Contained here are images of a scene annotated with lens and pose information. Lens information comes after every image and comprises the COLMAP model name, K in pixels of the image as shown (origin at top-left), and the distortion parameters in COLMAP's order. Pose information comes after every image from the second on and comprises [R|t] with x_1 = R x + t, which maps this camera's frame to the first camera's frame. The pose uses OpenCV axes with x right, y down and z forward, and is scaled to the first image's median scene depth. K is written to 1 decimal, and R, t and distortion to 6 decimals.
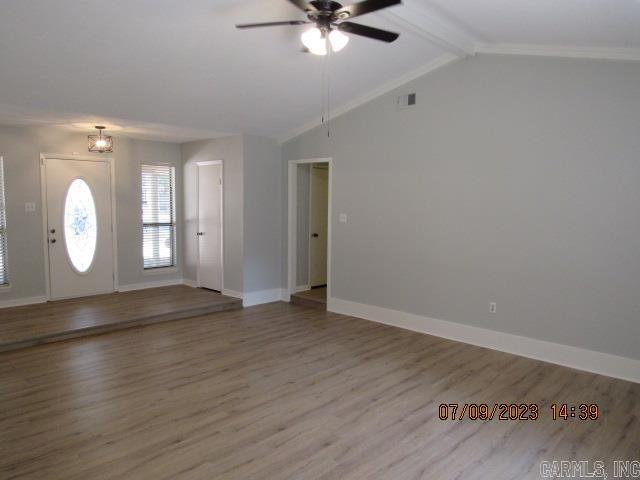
lens RADIAL K [[457.5, 0, 313.4], [0, 457.5, 240.8], [0, 0, 1]] dist [-0.016794, -0.002459]
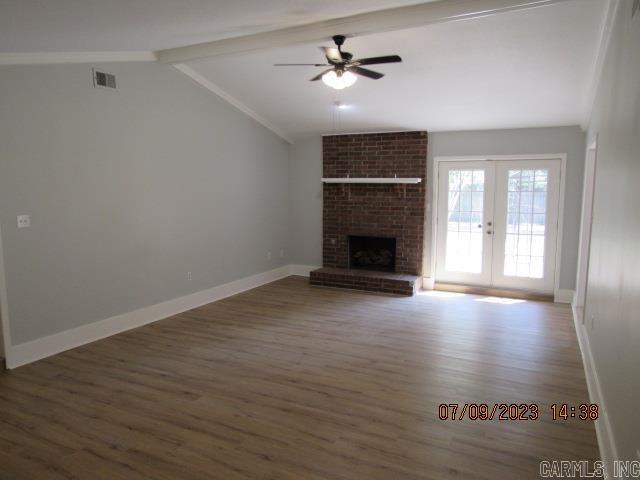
lens RADIAL K [[457.5, 0, 319.7], [0, 457.5, 240.3], [0, 0, 1]] dist [-0.016794, -0.002459]
pose [[-0.293978, -0.120419, 0.948196, -0.904750], [0.078562, 0.985631, 0.149531, -0.110775], [-0.952578, 0.118451, -0.280293, 1.024648]]
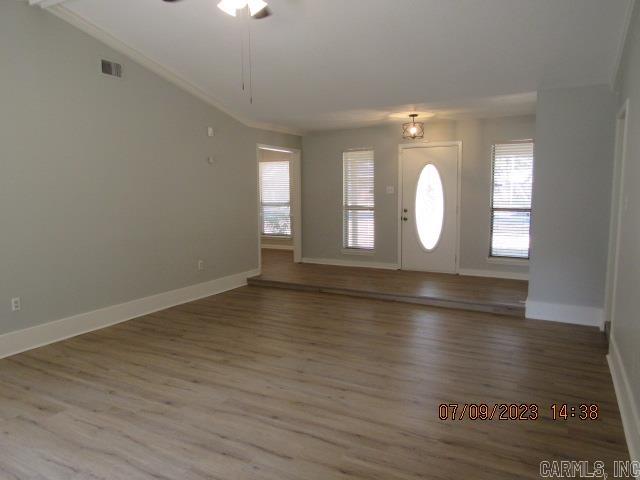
lens RADIAL K [[457.5, 0, 317.1], [0, 457.5, 241.9], [0, 0, 1]] dist [-0.016794, -0.002459]
pose [[0.263253, 0.096003, -0.959938, 0.677104], [-0.075382, 0.994041, 0.078741, -0.022862], [0.961777, 0.051634, 0.268921, 0.630165]]
